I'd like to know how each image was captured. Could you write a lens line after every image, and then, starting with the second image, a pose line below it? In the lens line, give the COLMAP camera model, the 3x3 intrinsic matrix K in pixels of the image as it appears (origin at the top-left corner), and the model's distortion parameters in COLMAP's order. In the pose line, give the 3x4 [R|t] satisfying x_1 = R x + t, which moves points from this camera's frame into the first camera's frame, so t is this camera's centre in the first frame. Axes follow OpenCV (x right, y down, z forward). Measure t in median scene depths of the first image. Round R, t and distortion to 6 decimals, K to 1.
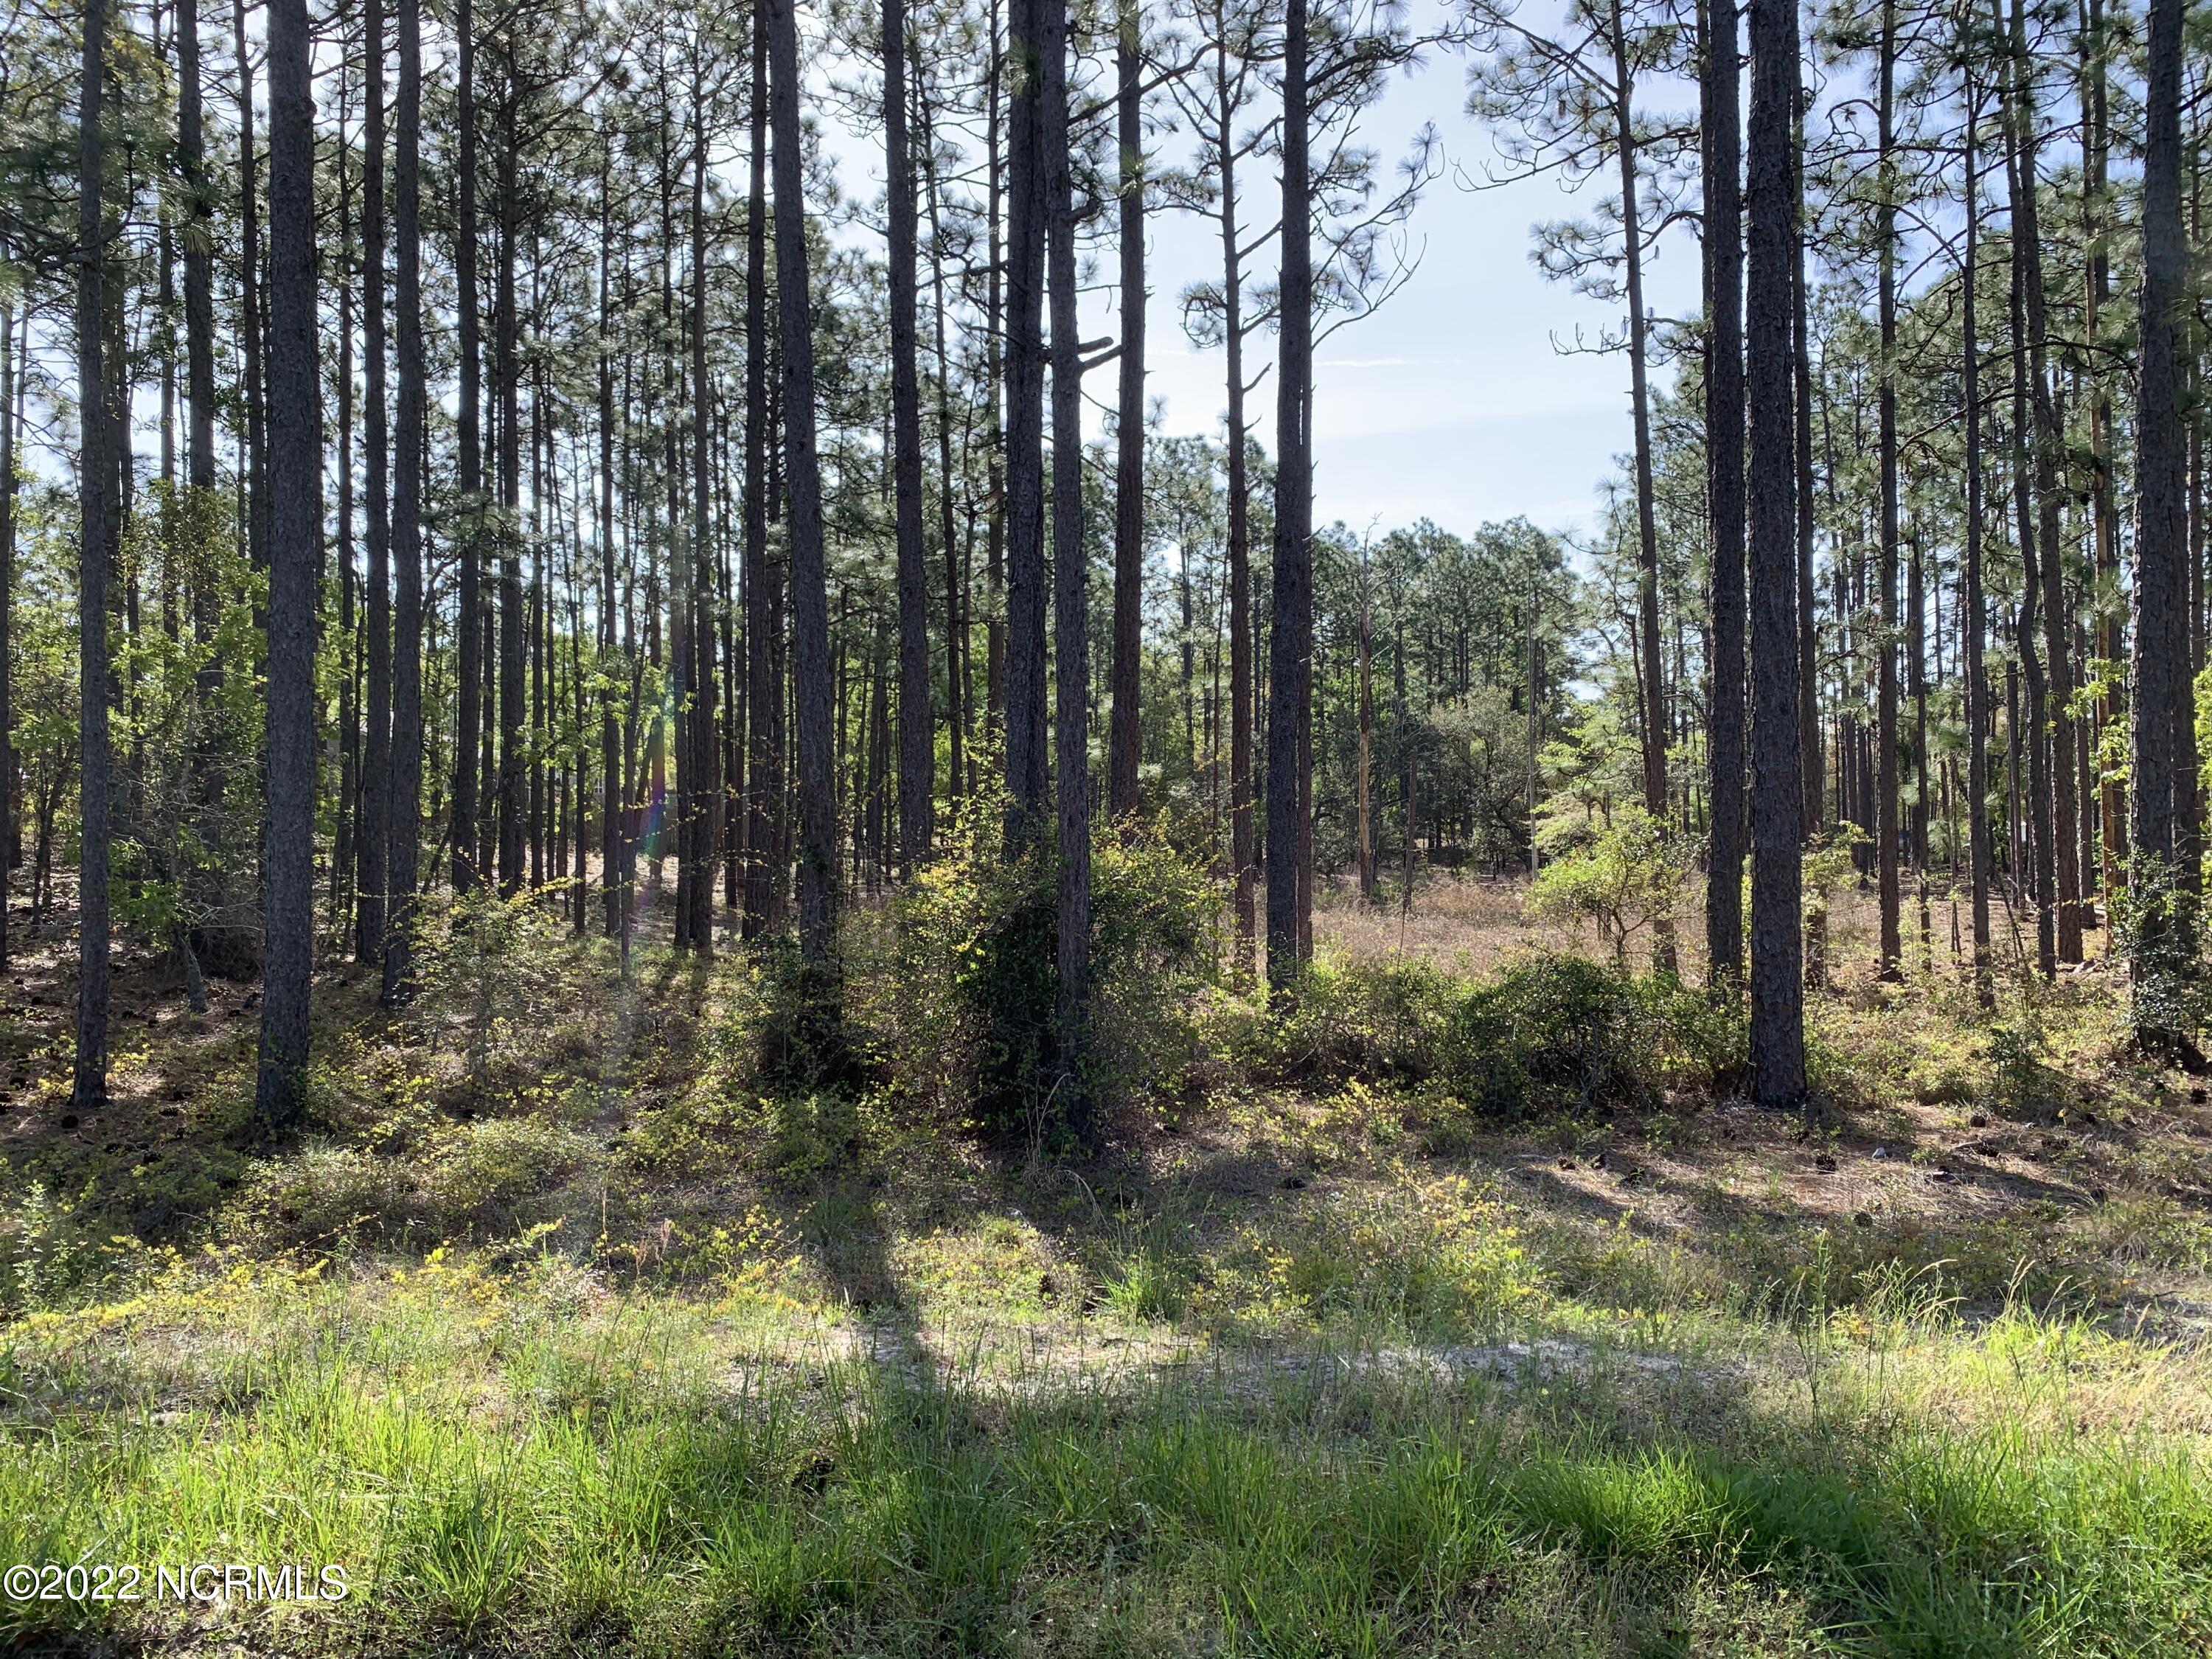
lens RADIAL K [[1669.3, 0, 1094.1], [0, 1669.3, 833.4], [0, 0, 1]] dist [0.003320, -0.003072]
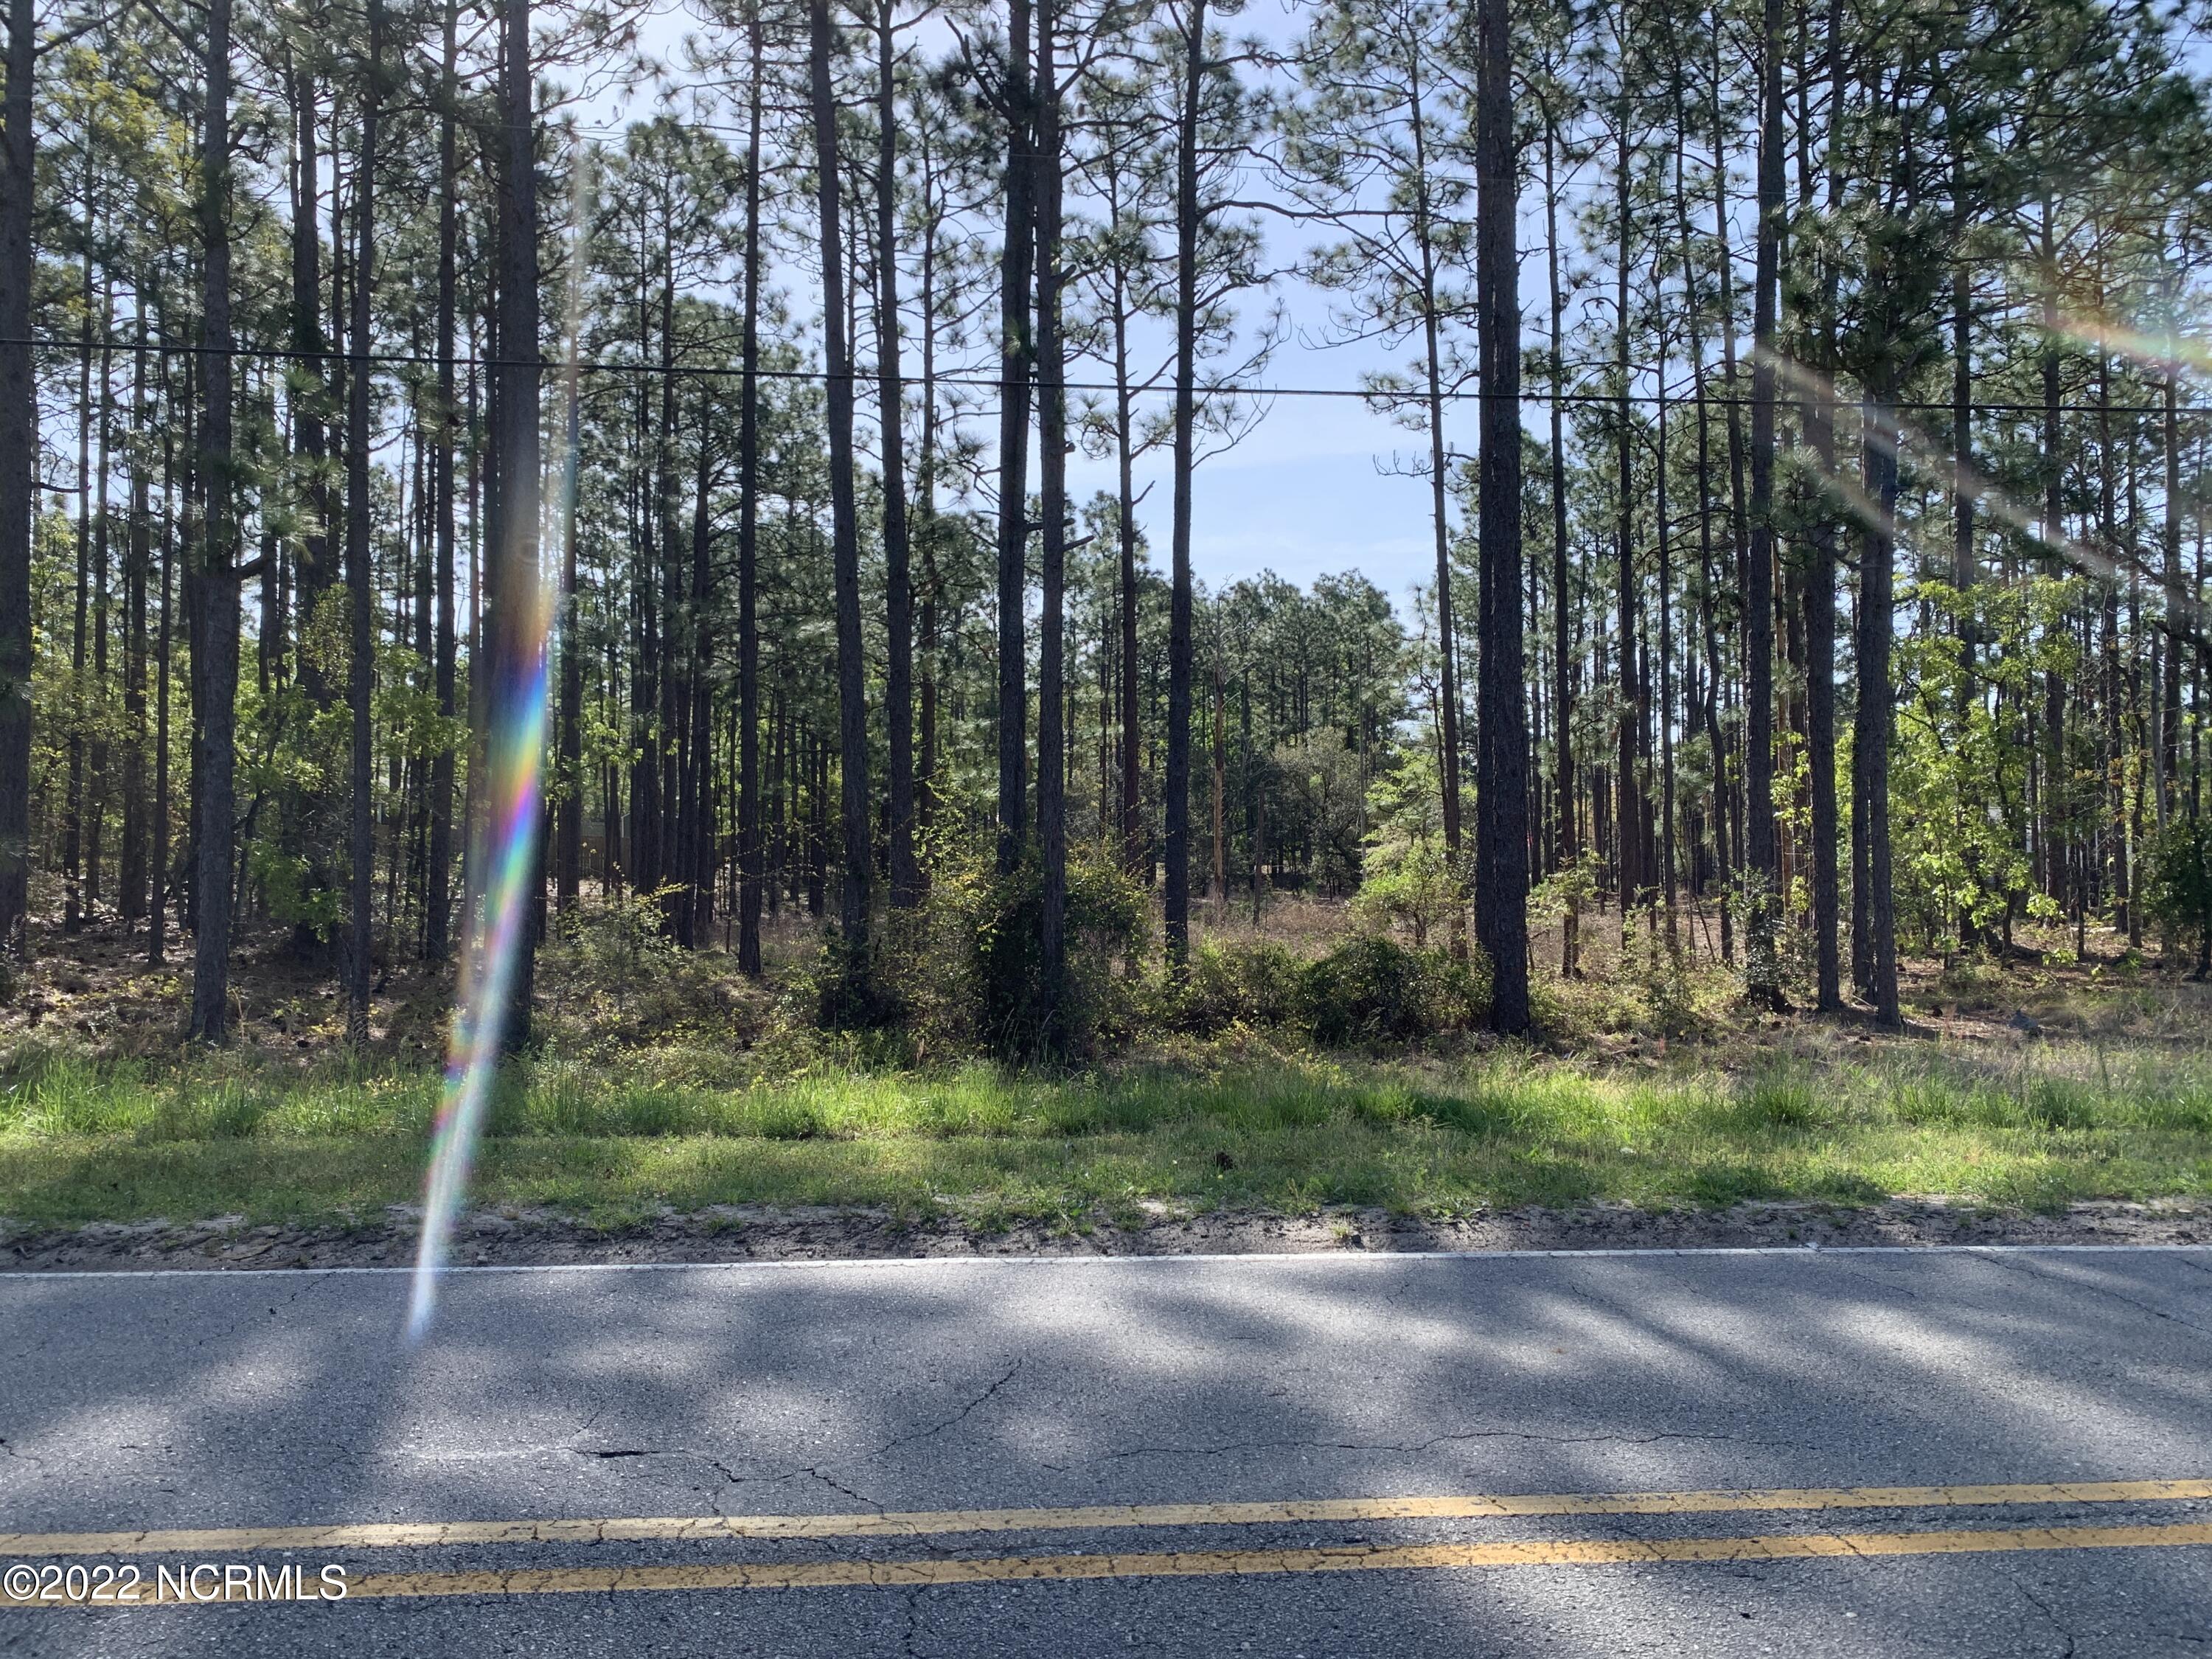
lens RADIAL K [[1669.3, 0, 1111.9], [0, 1669.3, 826.3], [0, 0, 1]] dist [0.003320, -0.003072]
pose [[0.994557, 0.004534, 0.104097, -0.052898], [-0.002404, 0.999785, -0.020581, 0.002899], [-0.104168, 0.020219, 0.994354, -0.227086]]
